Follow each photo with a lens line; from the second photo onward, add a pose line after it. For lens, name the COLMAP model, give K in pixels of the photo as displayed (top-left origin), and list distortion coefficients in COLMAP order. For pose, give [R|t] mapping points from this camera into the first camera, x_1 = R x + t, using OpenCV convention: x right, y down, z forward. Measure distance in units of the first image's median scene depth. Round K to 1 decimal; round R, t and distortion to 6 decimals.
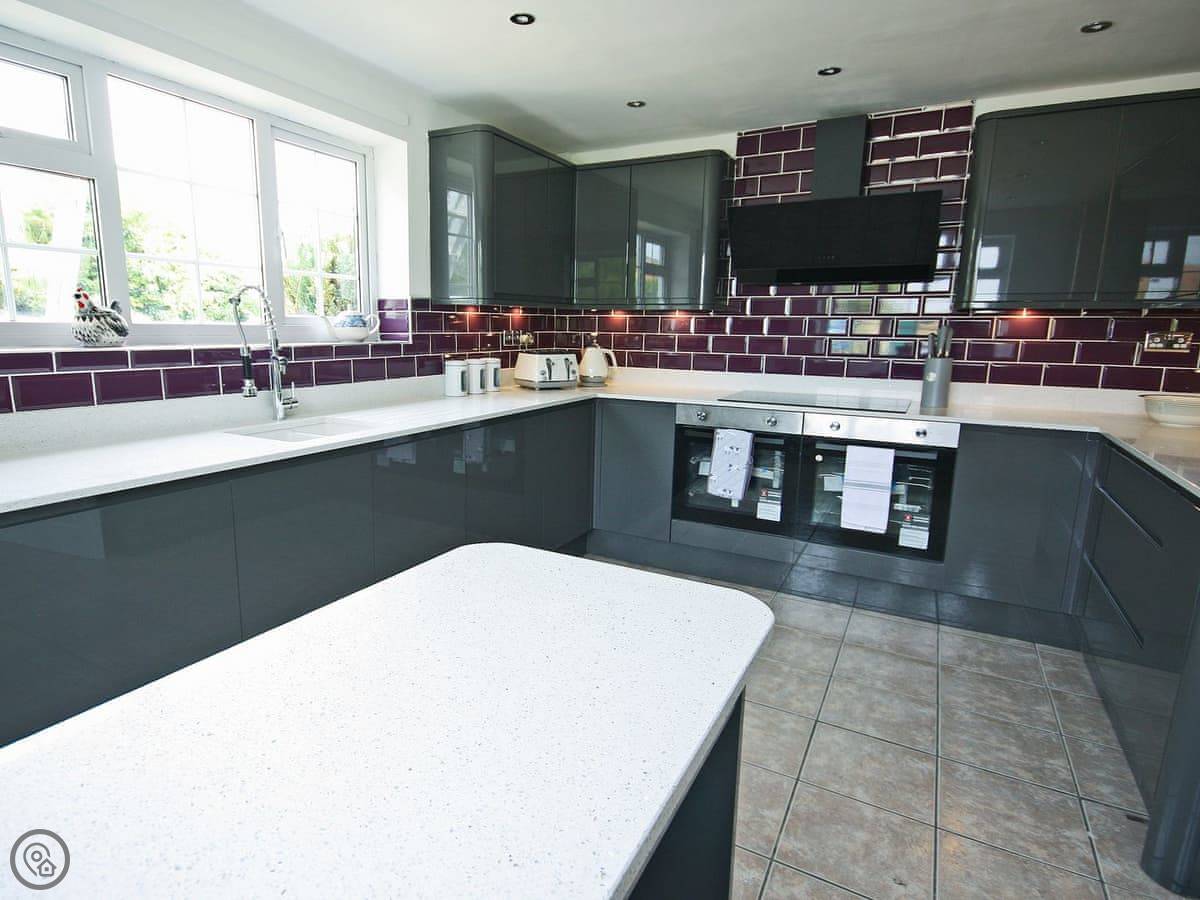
lens RADIAL K [[656.0, 0, 599.4], [0, 656.0, 441.3], [0, 0, 1]] dist [0.001673, 0.001100]
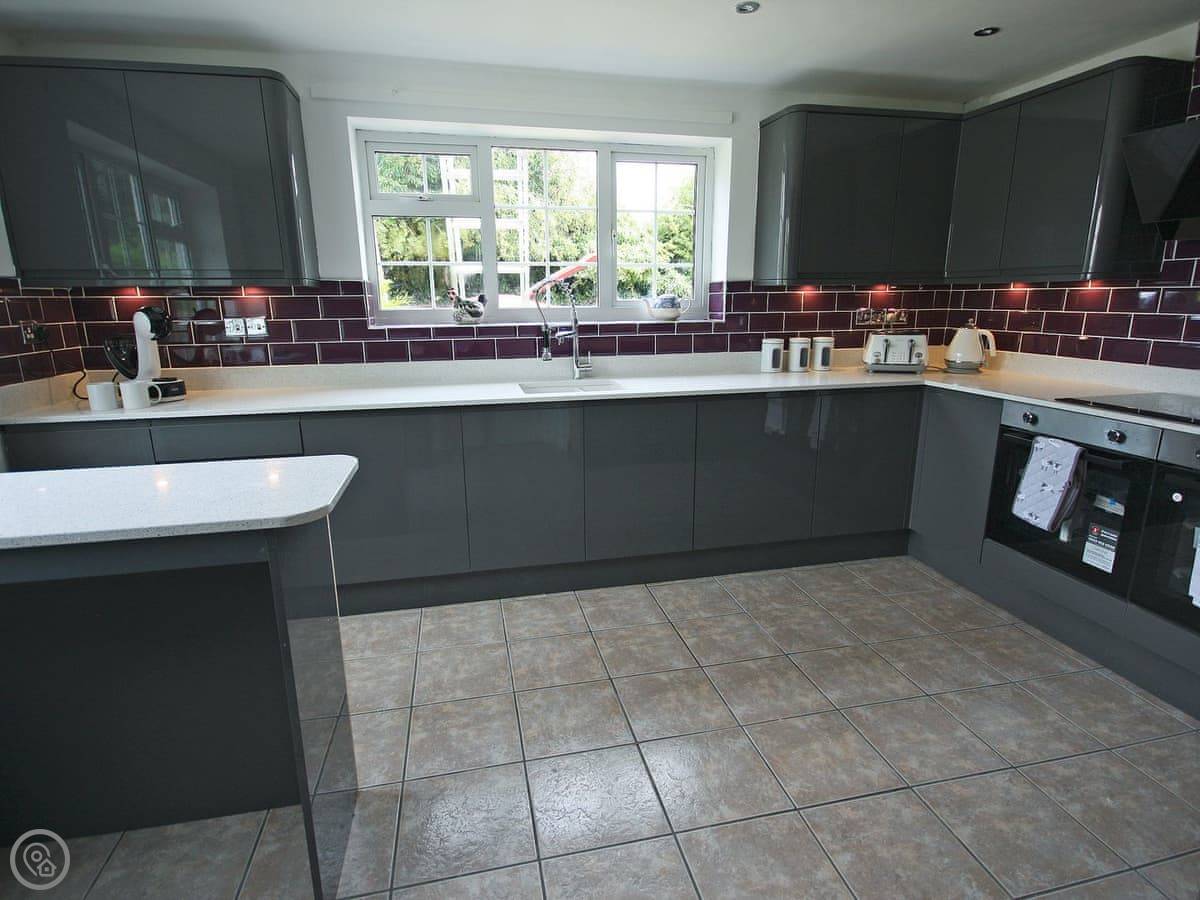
lens RADIAL K [[634.4, 0, 600.0], [0, 634.4, 450.0], [0, 0, 1]] dist [-0.002360, -0.000697]
pose [[0.679131, 0.153966, -0.717688, 0.369766], [-0.111617, 0.988045, 0.106345, -0.024517], [0.725481, 0.007884, 0.688197, 0.102307]]
